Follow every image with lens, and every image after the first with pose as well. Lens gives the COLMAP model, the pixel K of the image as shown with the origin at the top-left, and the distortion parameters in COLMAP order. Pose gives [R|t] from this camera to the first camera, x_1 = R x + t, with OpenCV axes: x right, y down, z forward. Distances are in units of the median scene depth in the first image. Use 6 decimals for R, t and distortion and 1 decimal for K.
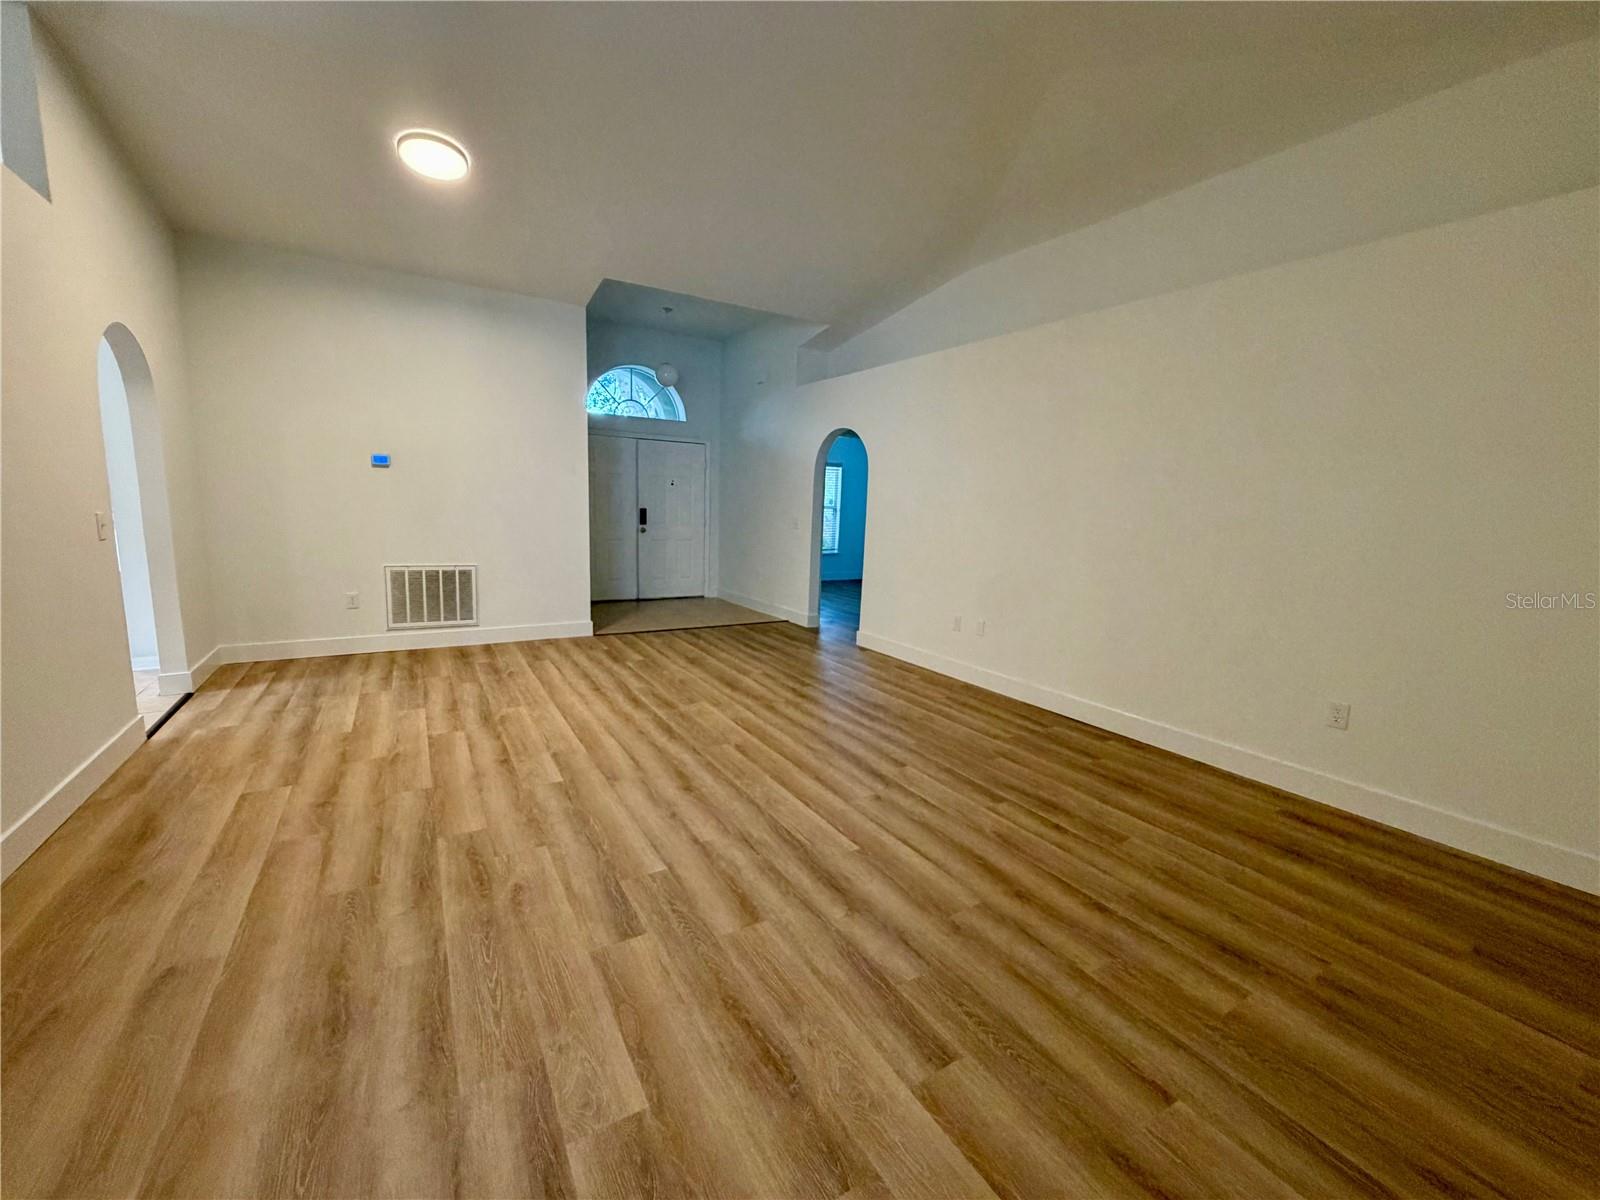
lens RADIAL K [[639.0, 0, 795.5], [0, 639.0, 598.8], [0, 0, 1]] dist [-0.001997, 0.000042]
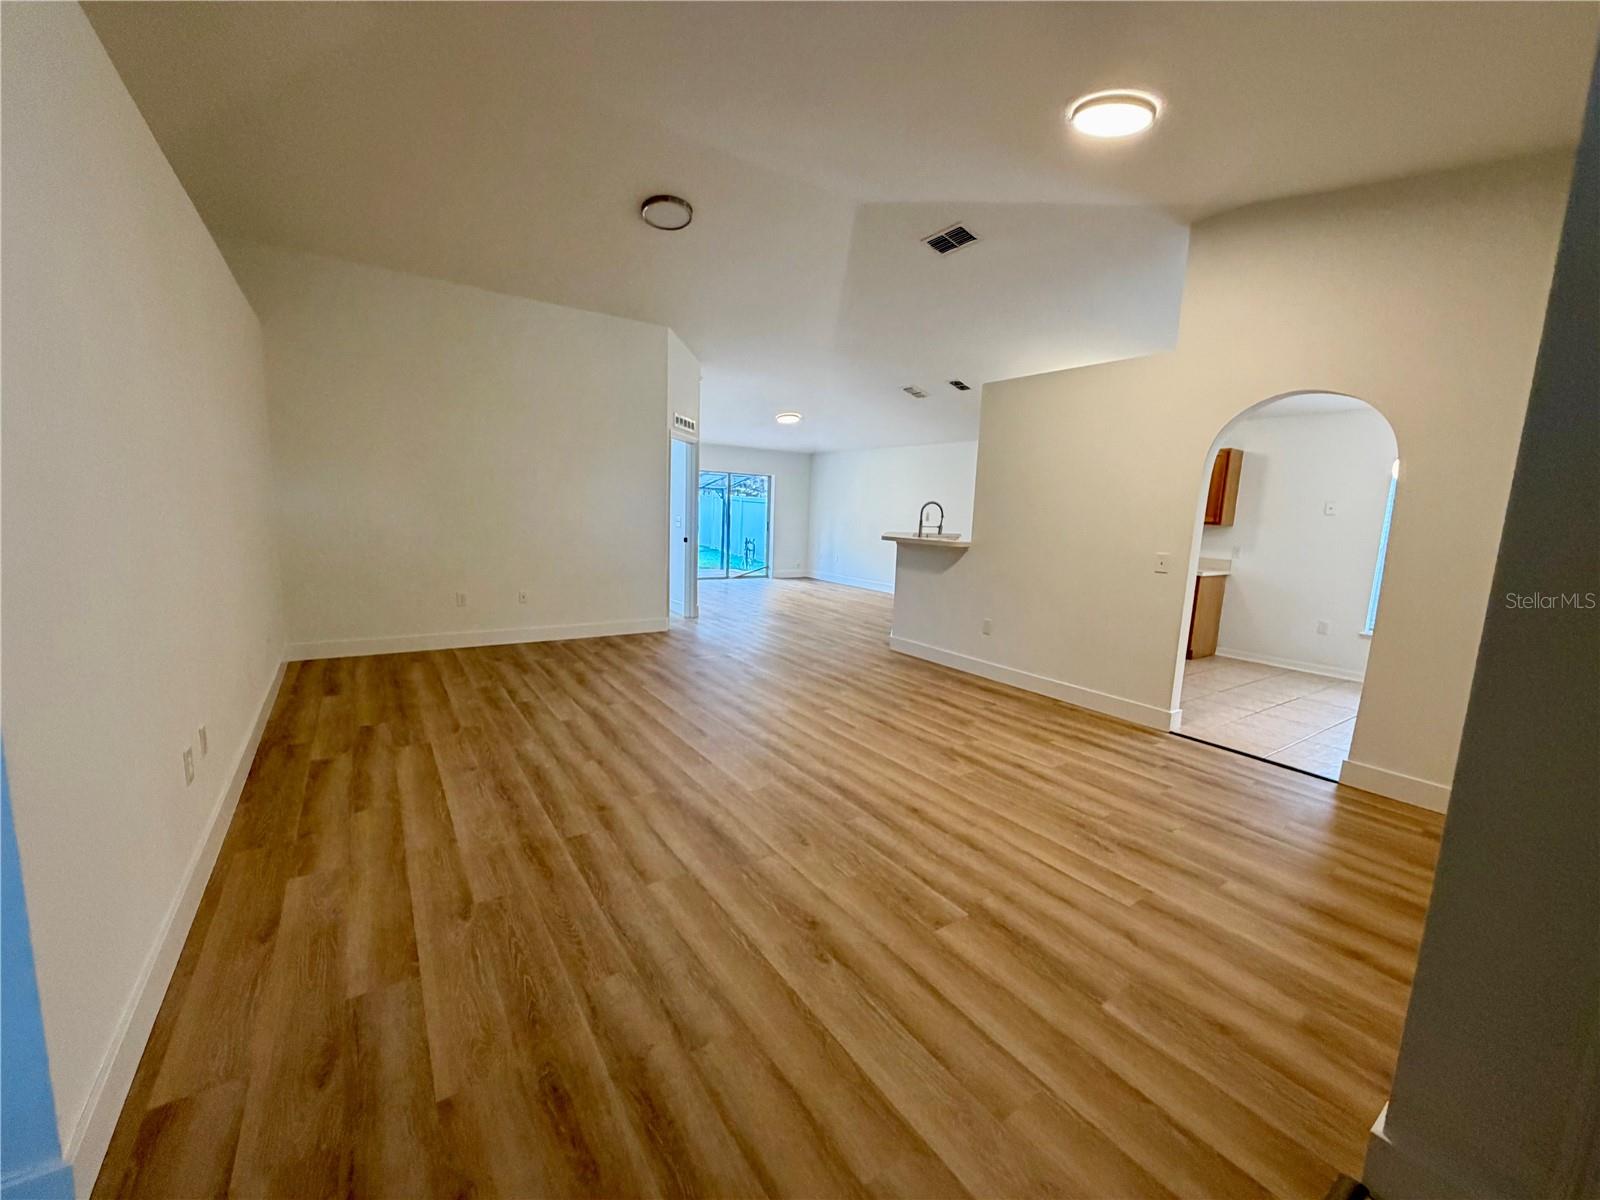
lens RADIAL K [[639.0, 0, 799.1], [0, 639.0, 599.9], [0, 0, 1]] dist [-0.001997, 0.000042]
pose [[-0.995774, -0.065989, -0.063877, -0.178315], [-0.081617, 0.954746, 0.286004, -0.338680], [0.042113, 0.290009, -0.956097, 2.112442]]
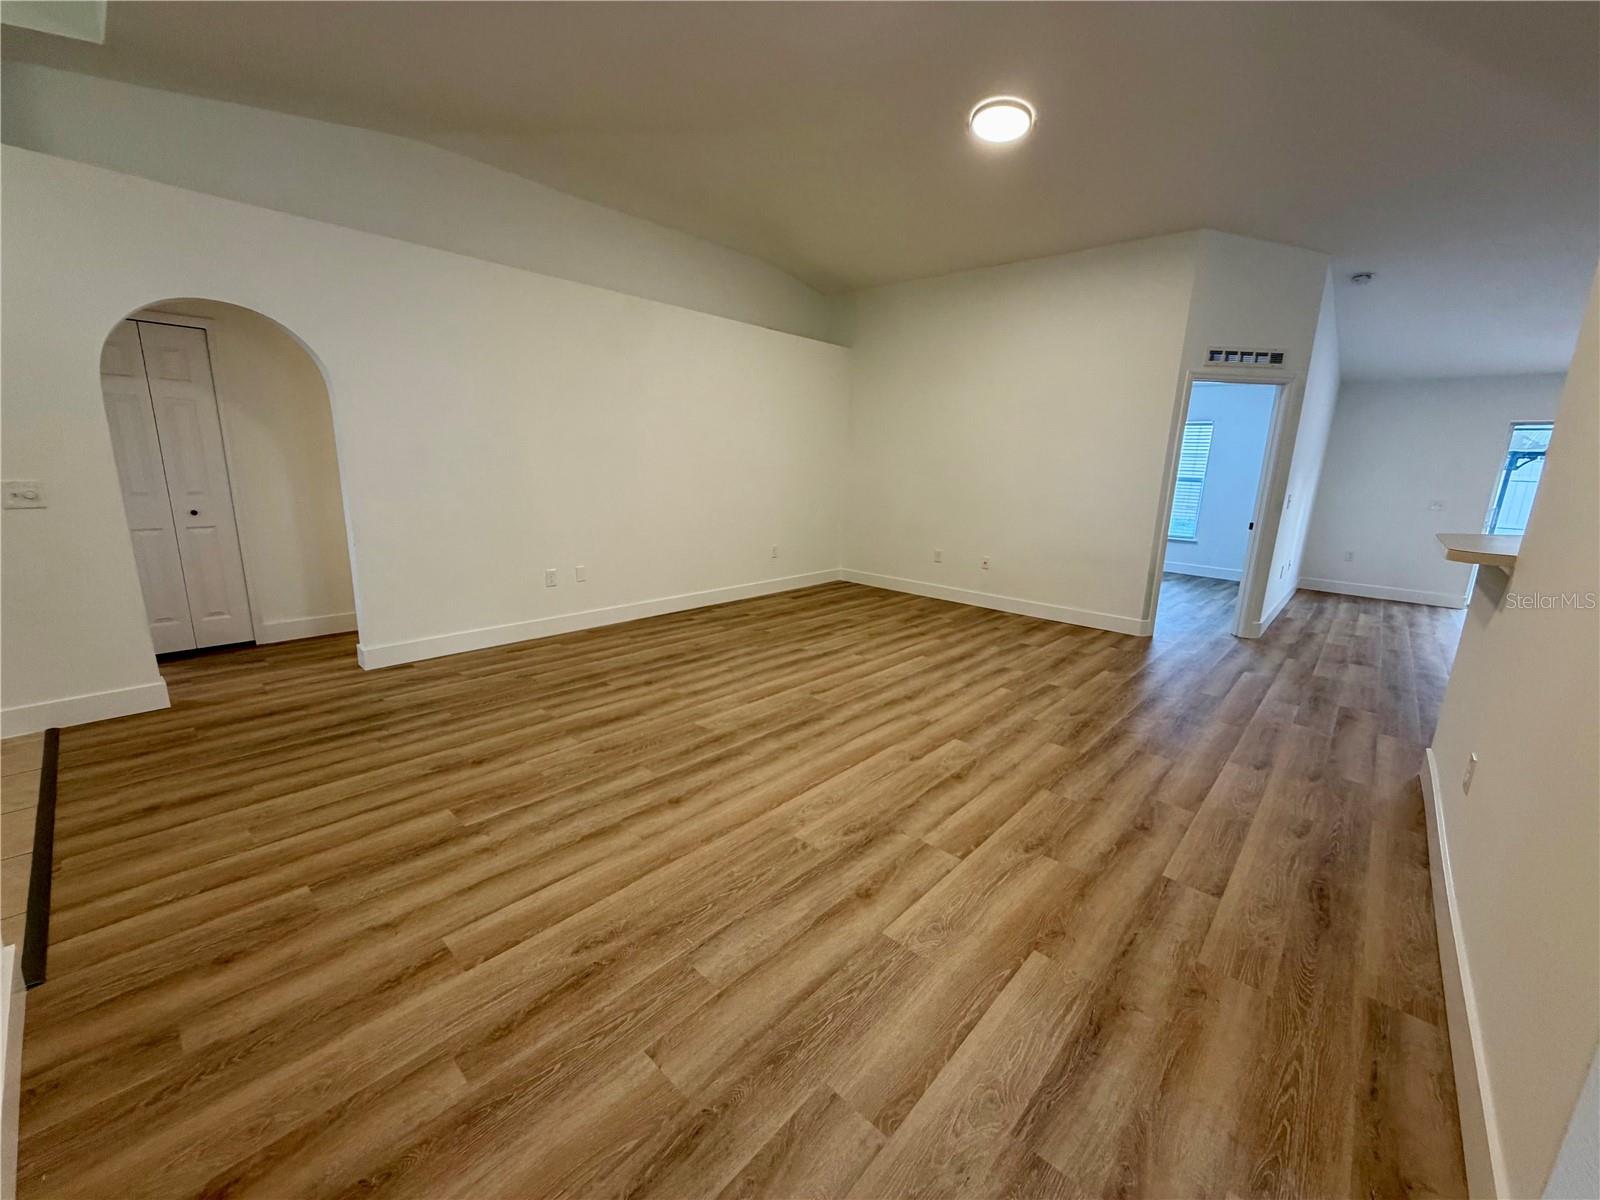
lens RADIAL K [[639.0, 0, 792.4], [0, 639.0, 603.8], [0, 0, 1]] dist [-0.001997, 0.000042]
pose [[-0.278209, -0.257037, 0.925490, -1.125047], [0.100867, 0.950384, 0.294272, -0.259088], [-0.955210, 0.175221, -0.238479, 1.350324]]
